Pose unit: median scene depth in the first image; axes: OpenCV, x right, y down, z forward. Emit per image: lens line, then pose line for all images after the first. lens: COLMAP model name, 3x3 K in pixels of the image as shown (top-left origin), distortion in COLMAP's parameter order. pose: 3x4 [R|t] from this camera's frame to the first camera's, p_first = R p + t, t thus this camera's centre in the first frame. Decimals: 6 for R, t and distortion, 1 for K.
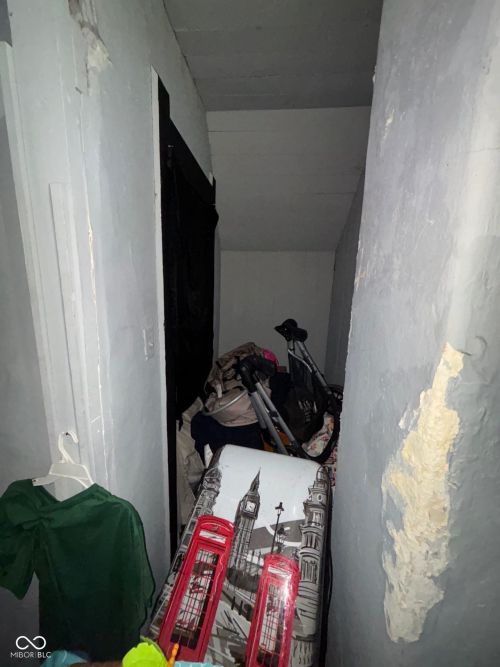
lens RADIAL K [[268.6, 0, 250.0], [0, 268.6, 333.5], [0, 0, 1]] dist [-0.000959, -0.000033]
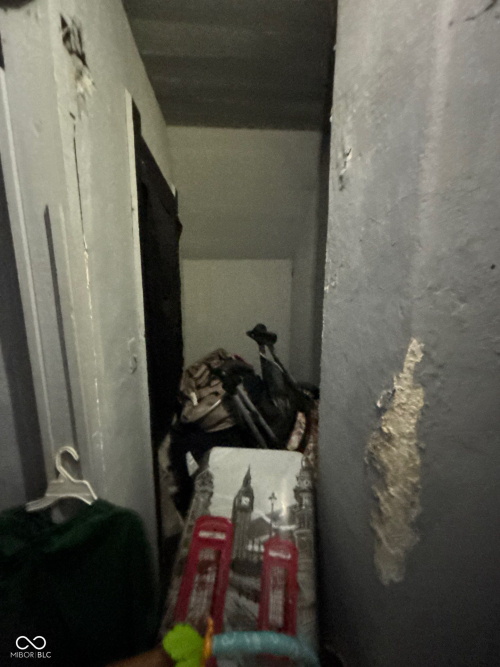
lens RADIAL K [[268.6, 0, 250.0], [0, 268.6, 333.5], [0, 0, 1]] dist [-0.000959, -0.000033]
pose [[0.985474, -0.057549, 0.159778, -0.114839], [0.061051, 0.997988, -0.017094, -0.000258], [-0.158473, 0.026600, 0.987005, -0.075978]]
